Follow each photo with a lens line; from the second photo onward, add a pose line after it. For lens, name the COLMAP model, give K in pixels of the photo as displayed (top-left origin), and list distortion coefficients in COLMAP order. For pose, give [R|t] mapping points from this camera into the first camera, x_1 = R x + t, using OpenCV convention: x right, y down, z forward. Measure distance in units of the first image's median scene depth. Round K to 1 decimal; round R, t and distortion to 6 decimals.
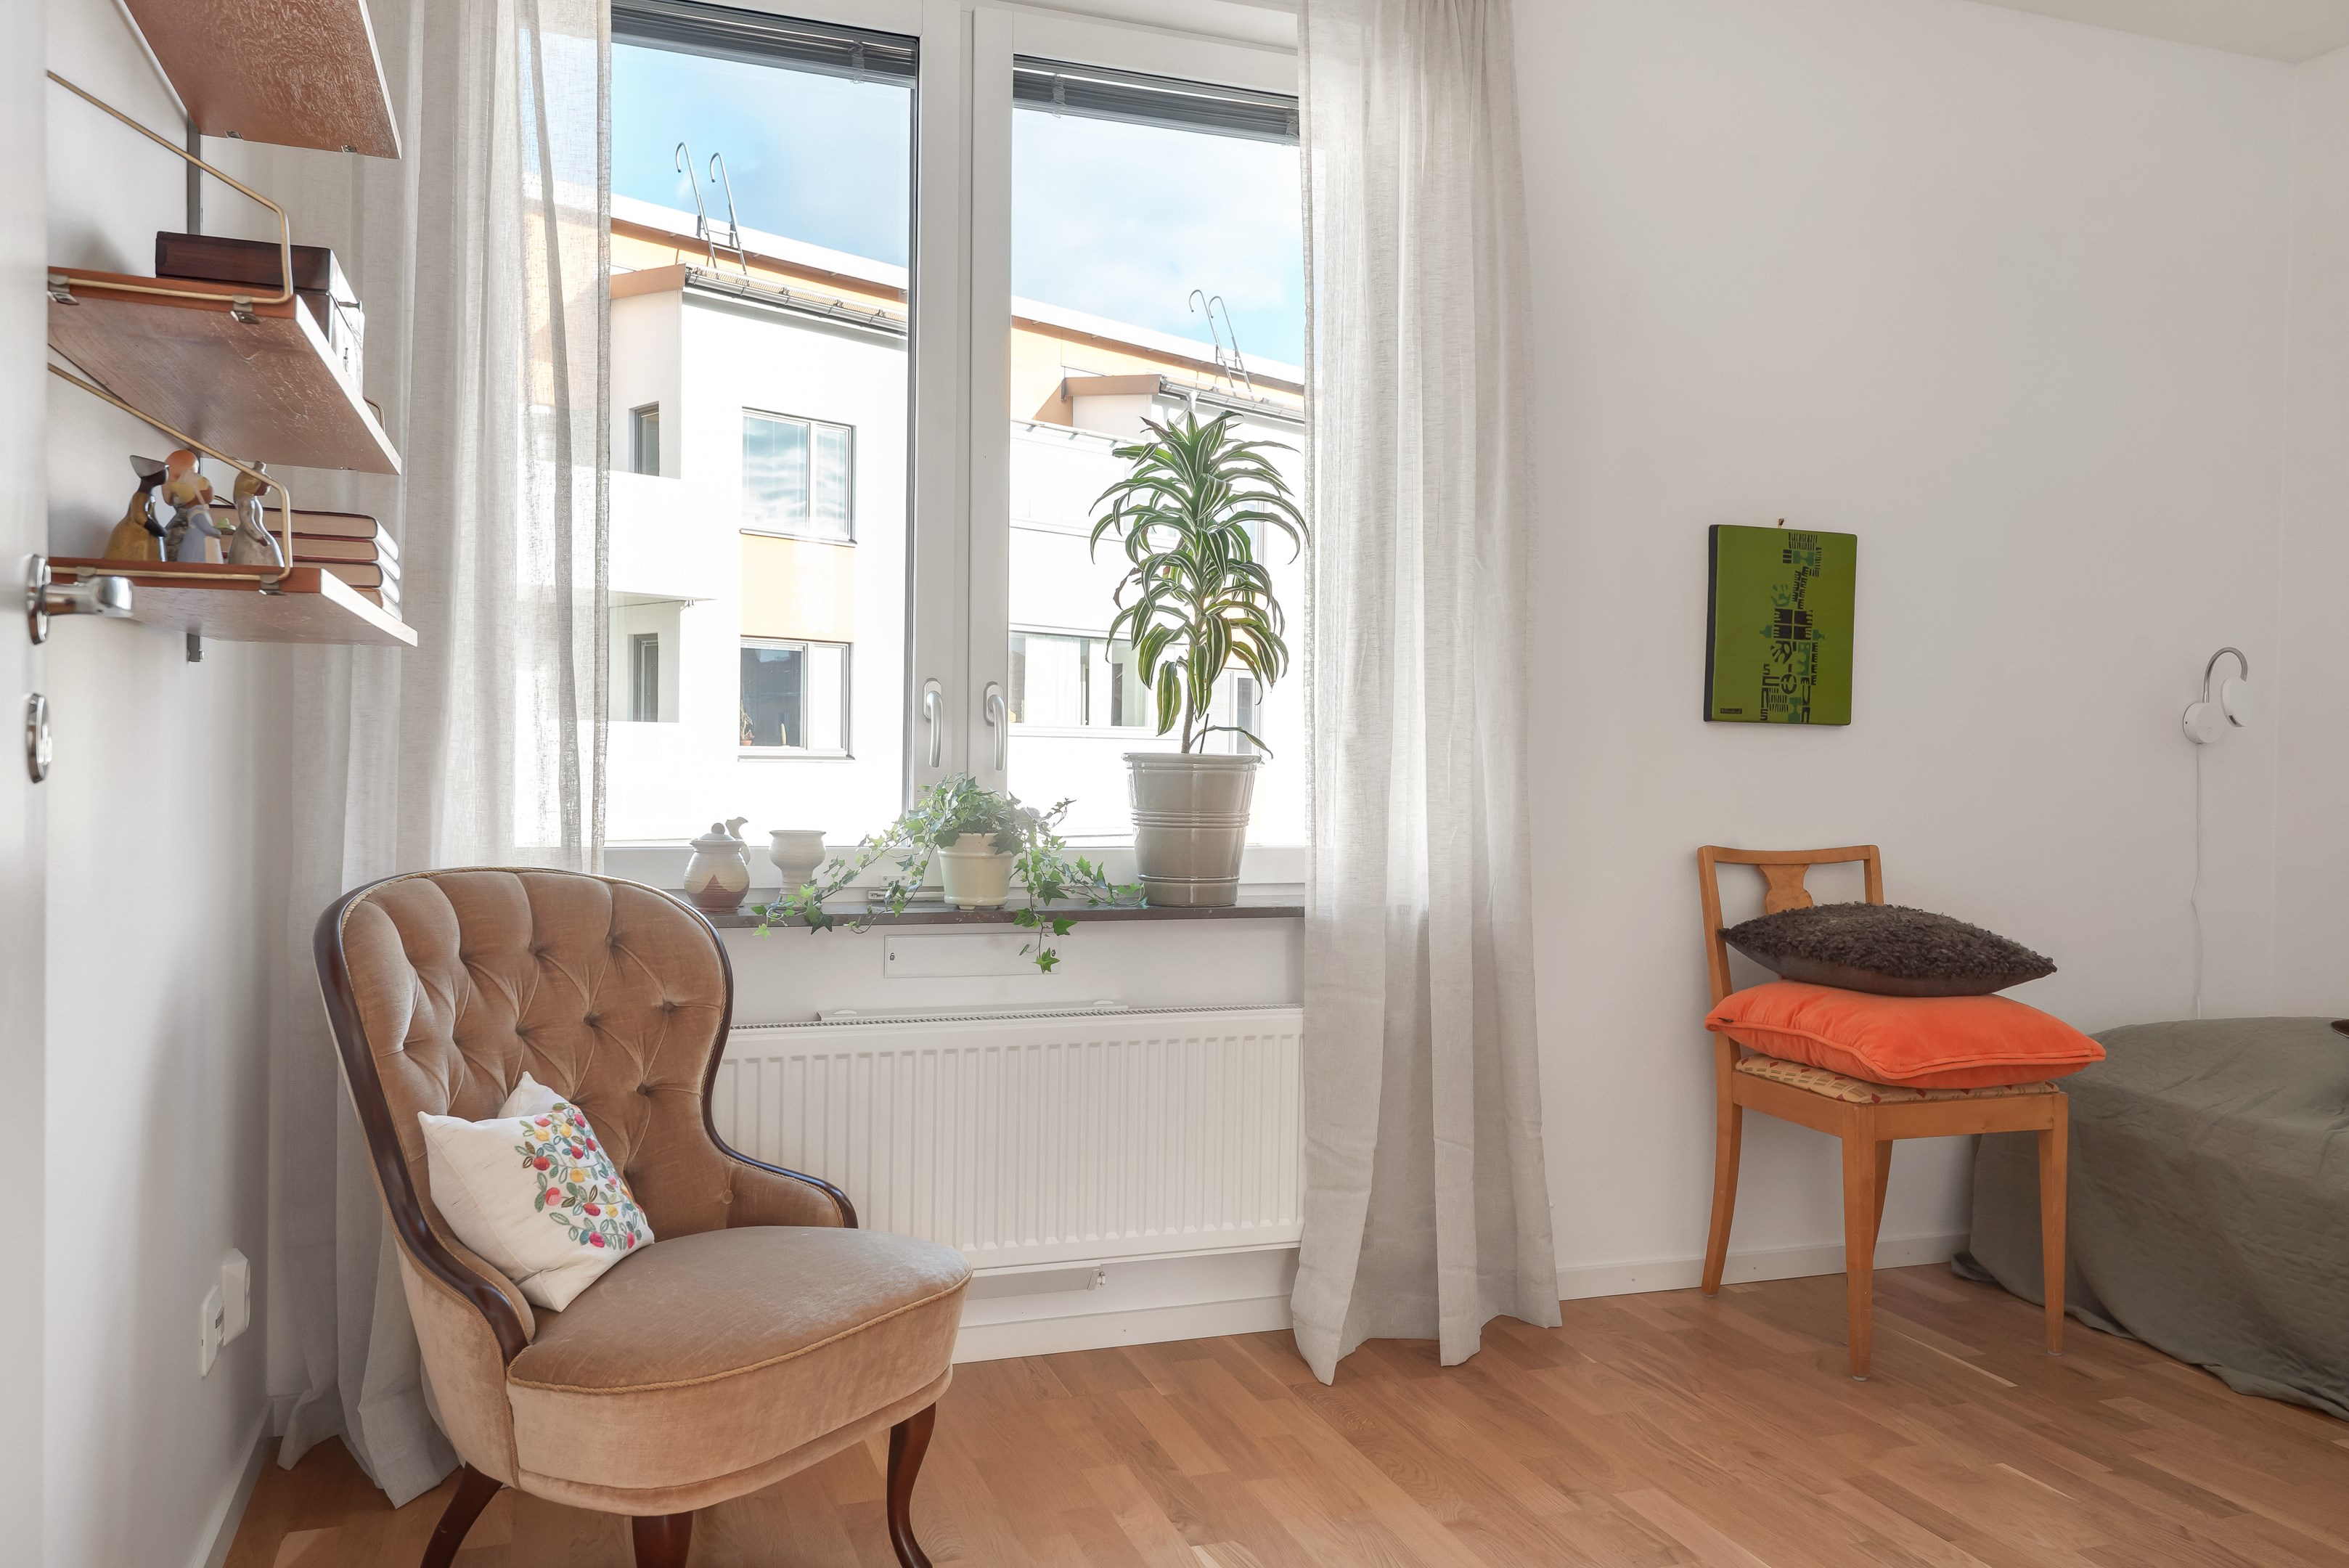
lens RADIAL K [[1709.3, 0, 1178.5], [0, 1709.3, 794.1], [0, 0, 1]] dist [-0.002731, -0.001287]
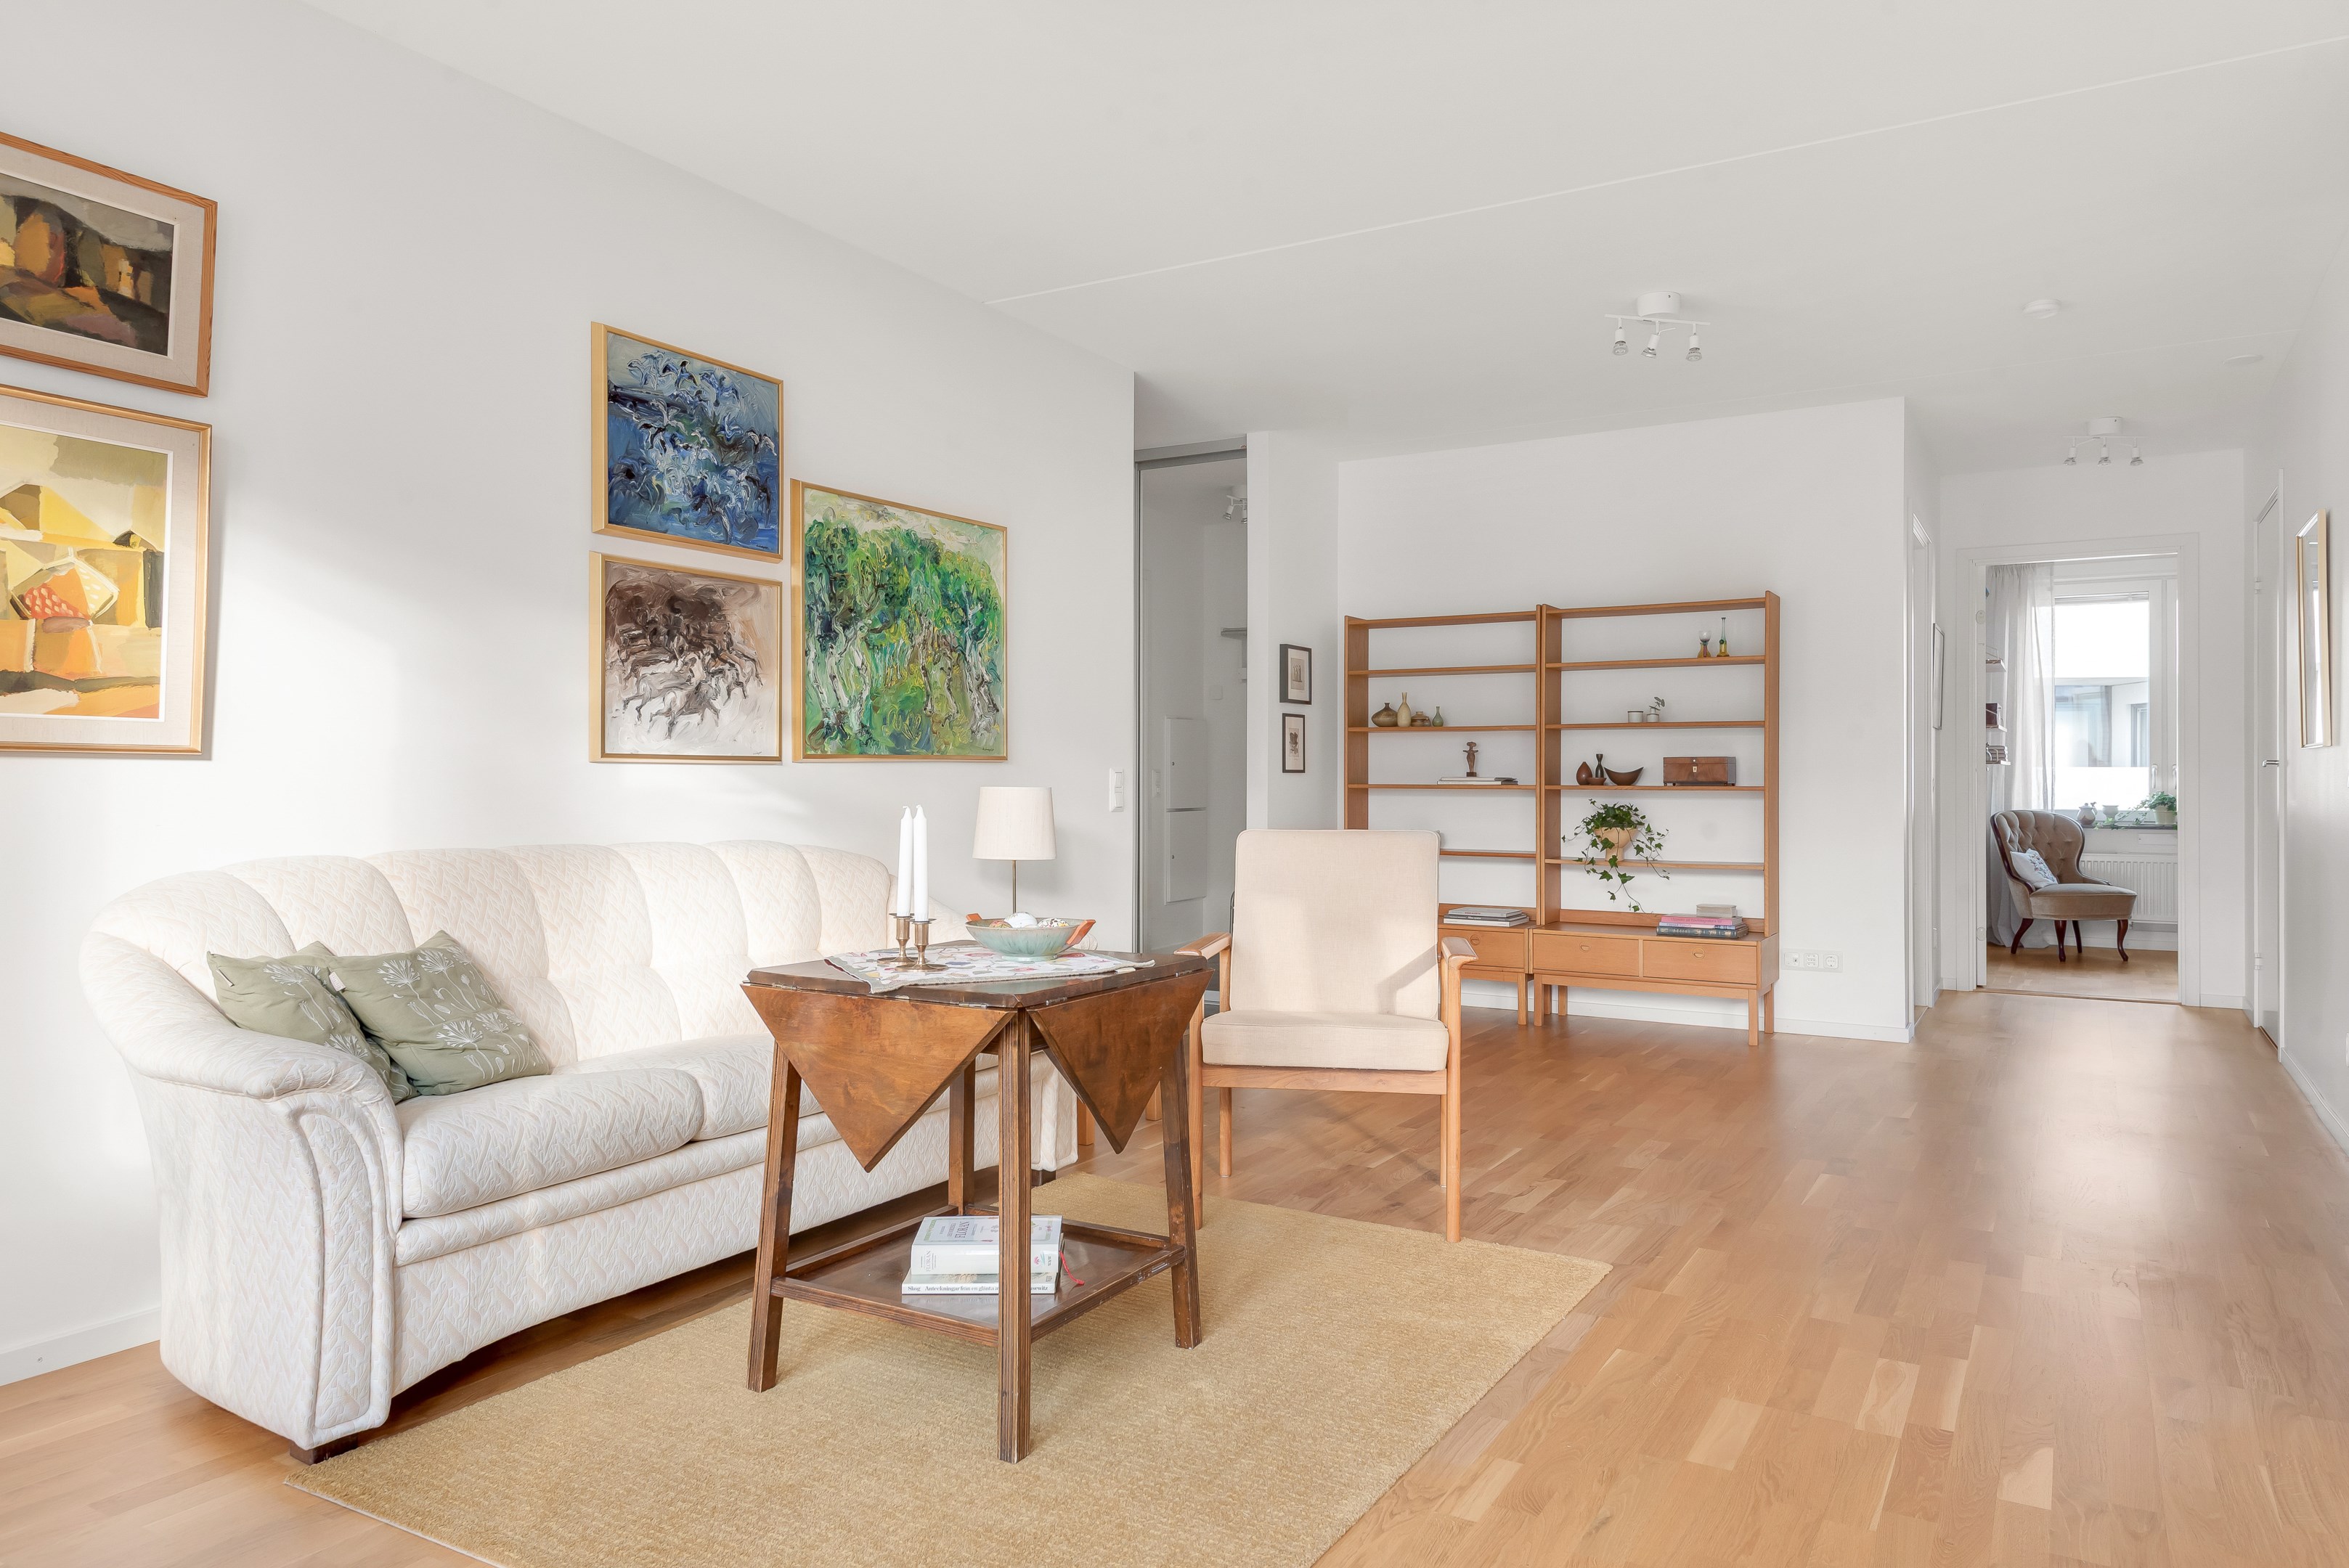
lens RADIAL K [[1508.1, 0, 1160.3], [0, 1508.1, 774.3], [0, 0, 1]] dist [0.035113, -0.022230]
pose [[0.622732, -0.002882, -0.782430, 1.434684], [-0.009992, 0.999882, -0.011635, 0.015985], [0.782372, 0.015064, 0.622630, -3.580391]]
